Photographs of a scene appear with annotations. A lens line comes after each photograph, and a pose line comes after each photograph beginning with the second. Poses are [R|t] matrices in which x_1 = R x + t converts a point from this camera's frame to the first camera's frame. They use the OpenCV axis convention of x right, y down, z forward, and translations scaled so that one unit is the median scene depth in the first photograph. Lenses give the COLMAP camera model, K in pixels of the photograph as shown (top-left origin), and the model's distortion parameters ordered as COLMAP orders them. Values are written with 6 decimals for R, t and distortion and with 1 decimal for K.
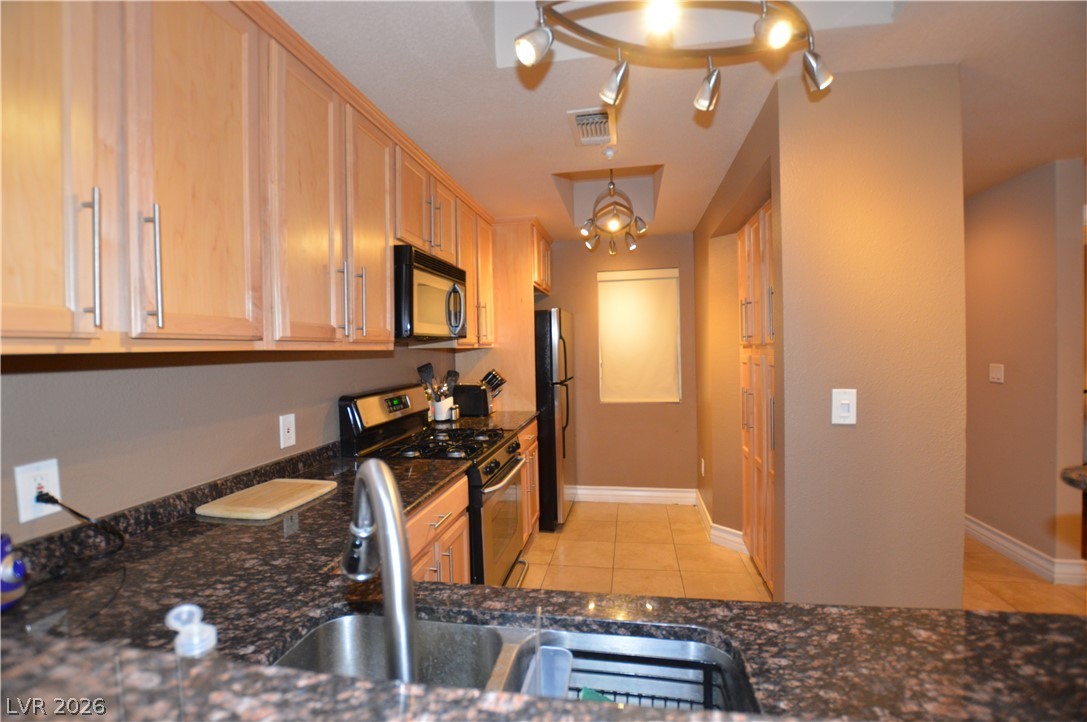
lens RADIAL K [[484.7, 0, 544.9], [0, 484.7, 358.3], [0, 0, 1]] dist [-0.030098, 0.002881]
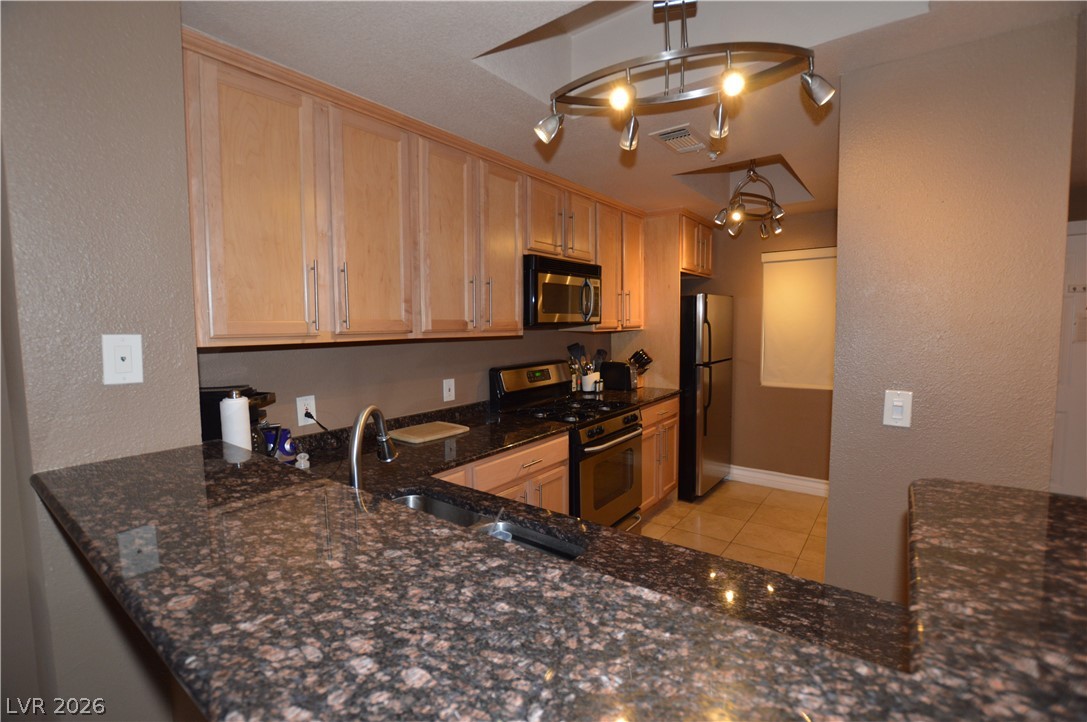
lens RADIAL K [[484.7, 0, 544.9], [0, 484.7, 358.3], [0, 0, 1]] dist [-0.030098, 0.002881]
pose [[0.889895, 0.046401, -0.453800, 0.340612], [-0.019330, 0.997755, 0.064115, -0.039971], [0.455756, -0.048283, 0.888794, -0.151654]]
